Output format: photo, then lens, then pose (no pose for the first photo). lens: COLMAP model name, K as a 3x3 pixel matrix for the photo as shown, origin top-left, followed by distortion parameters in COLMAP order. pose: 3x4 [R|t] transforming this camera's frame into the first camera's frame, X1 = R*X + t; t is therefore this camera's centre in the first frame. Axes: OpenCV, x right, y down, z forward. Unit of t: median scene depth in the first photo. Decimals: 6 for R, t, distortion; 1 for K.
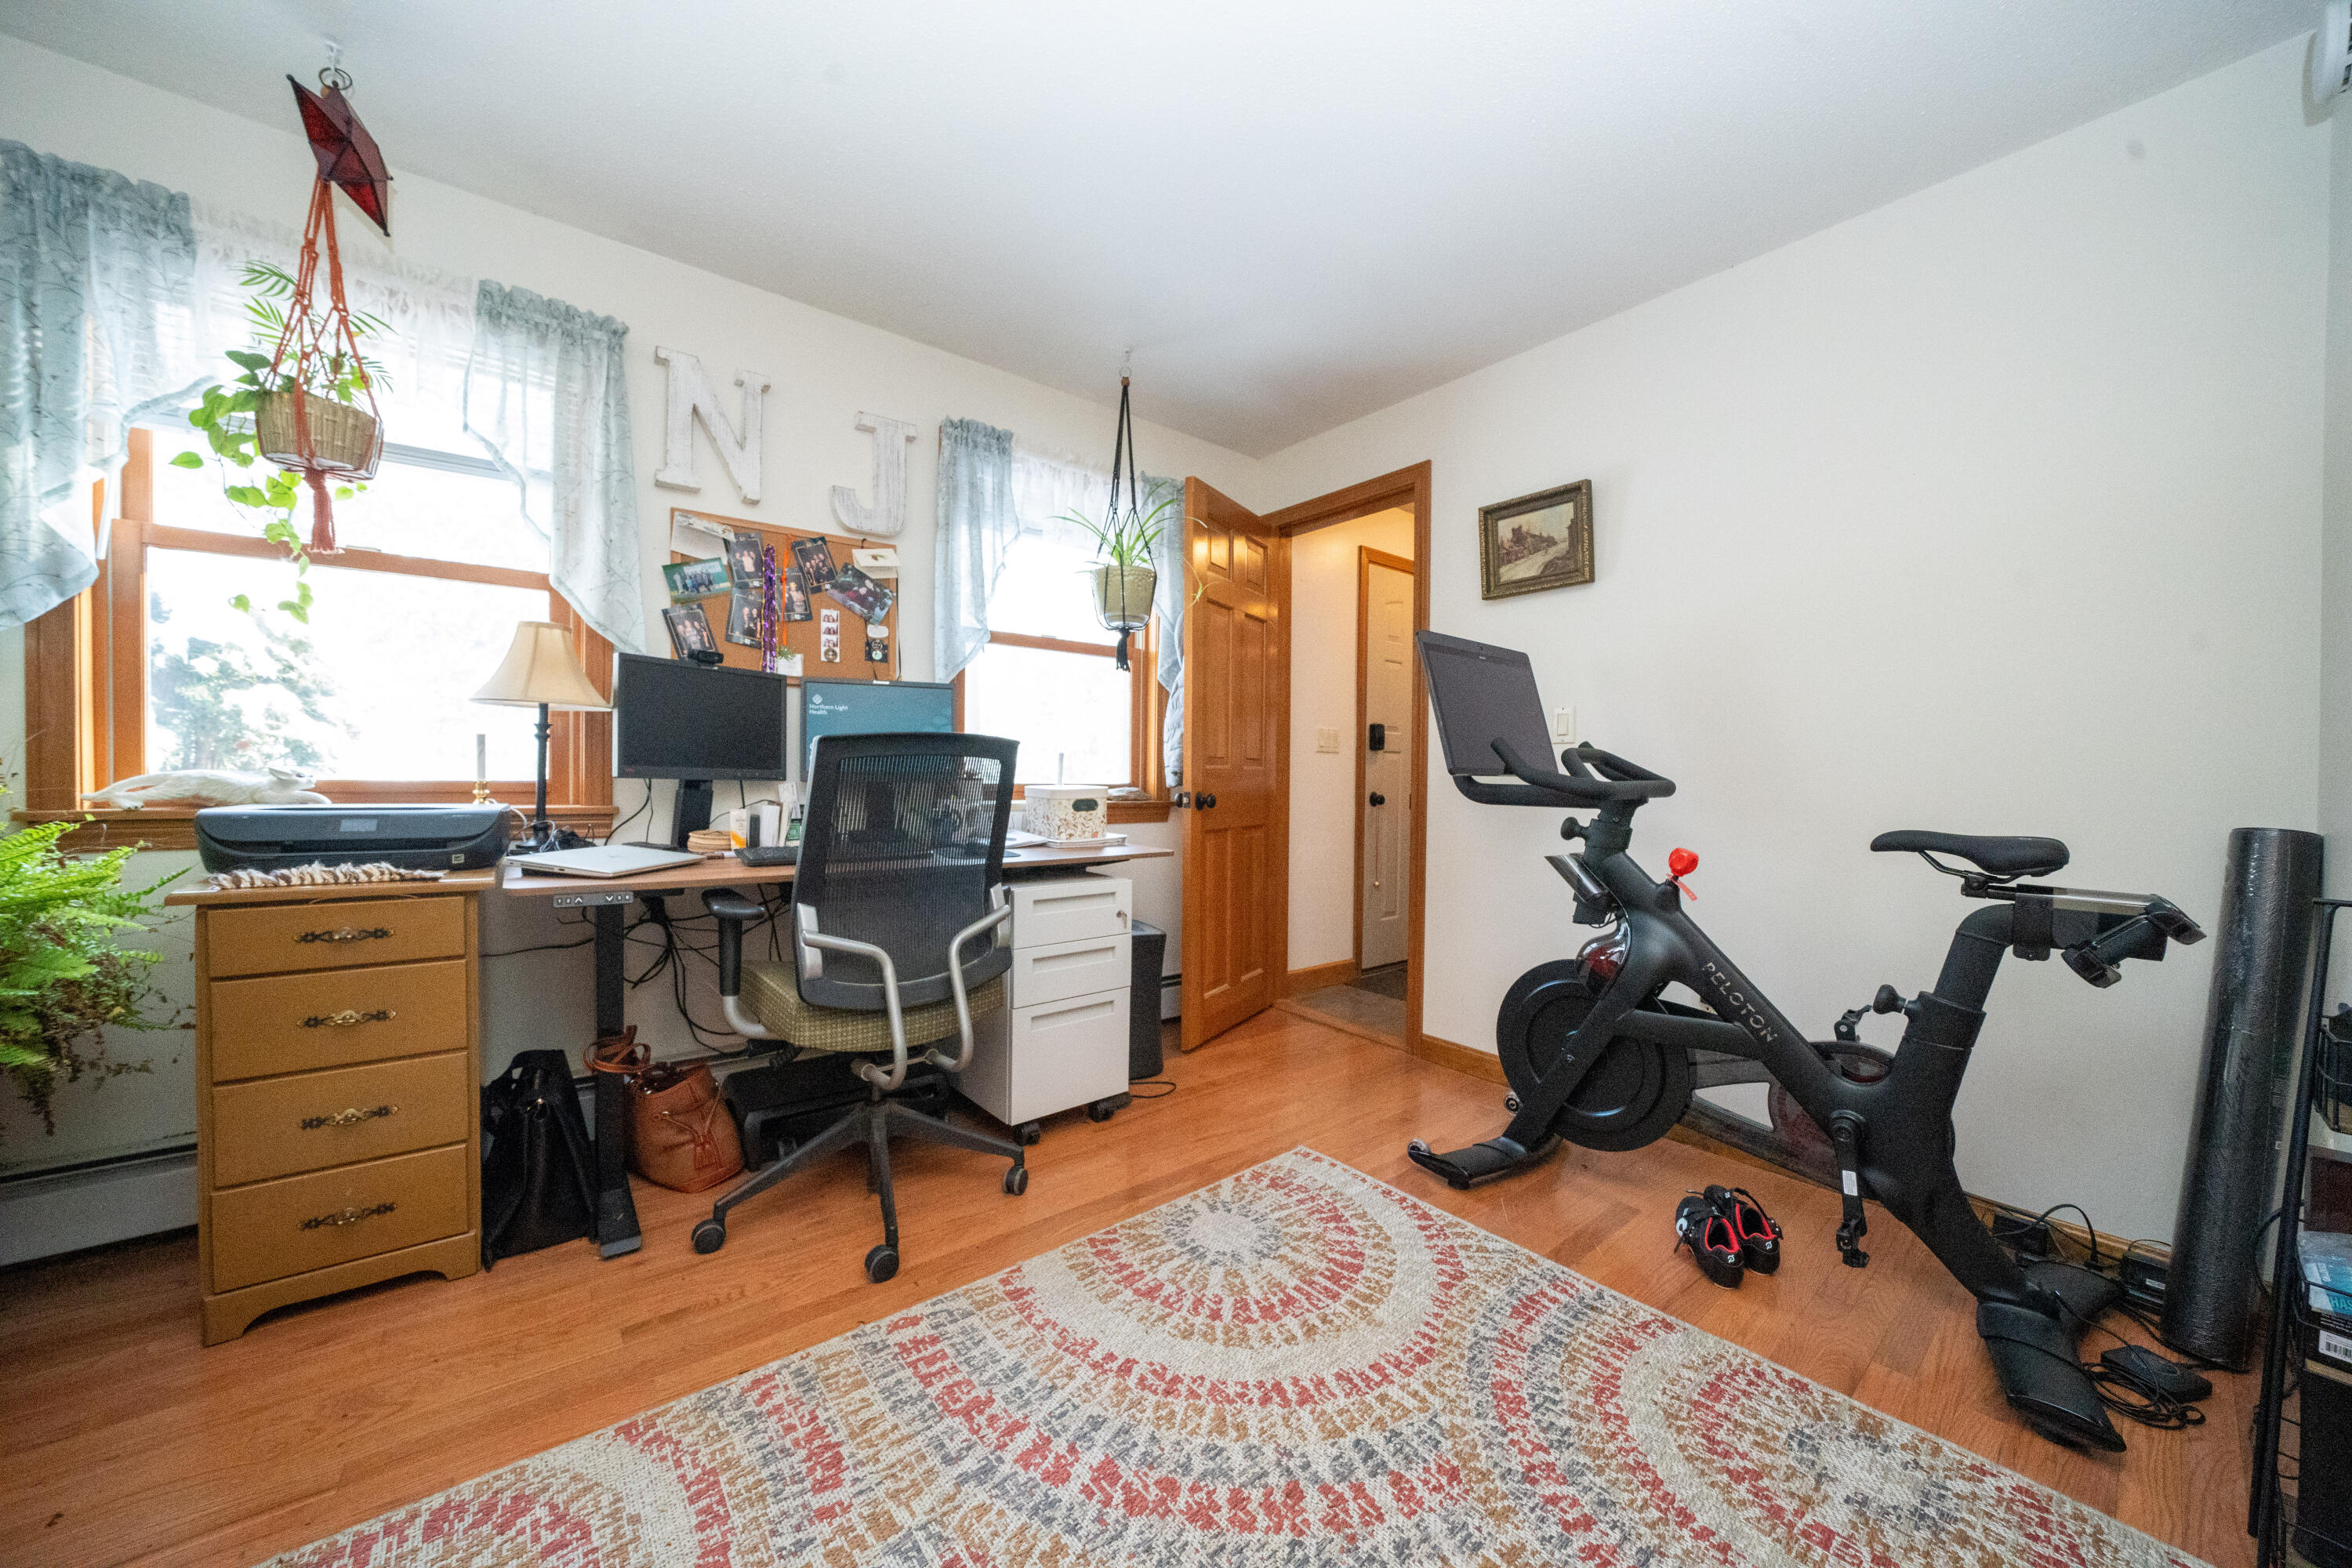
lens RADIAL K [[826.1, 0, 1170.4], [0, 826.1, 790.1], [0, 0, 1]] dist [-0.021500, 0.002514]
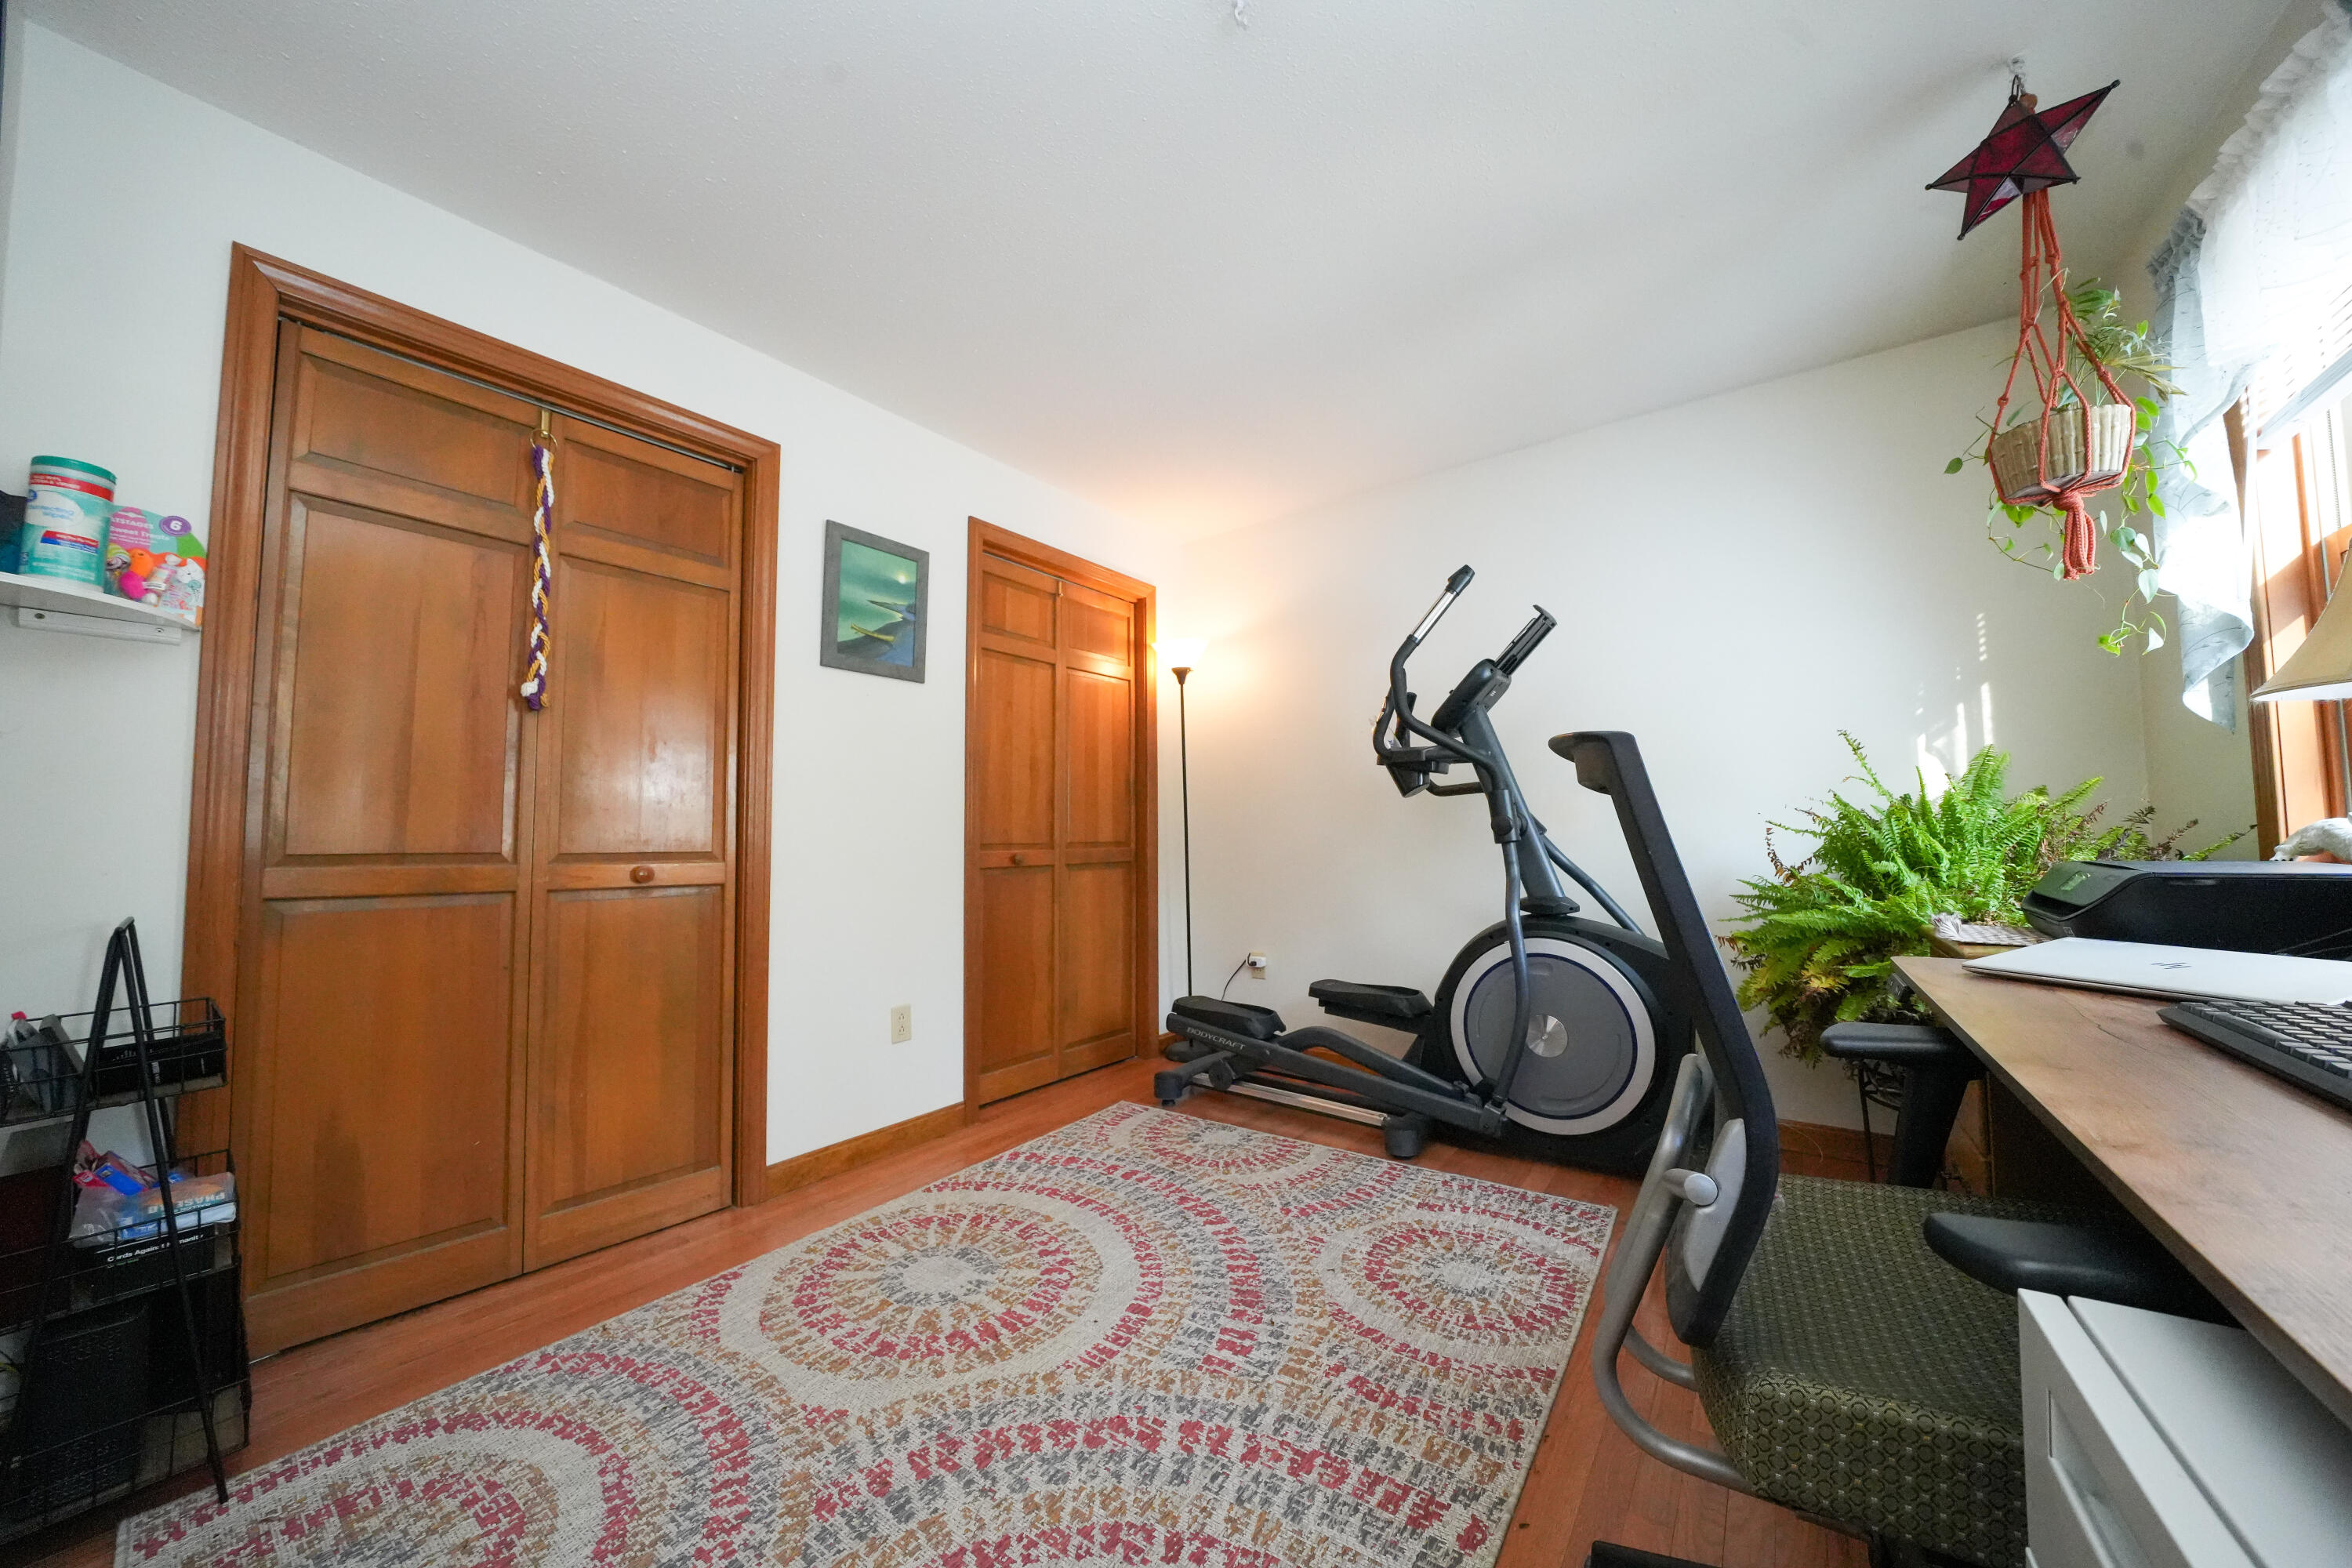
lens RADIAL K [[826.1, 0, 1170.4], [0, 826.1, 790.1], [0, 0, 1]] dist [-0.021500, 0.002514]
pose [[-0.967990, -0.016906, -0.250421, 0.190930], [-0.004866, 0.998805, -0.048623, -0.011719], [0.250943, -0.045848, -0.966915, 2.111850]]
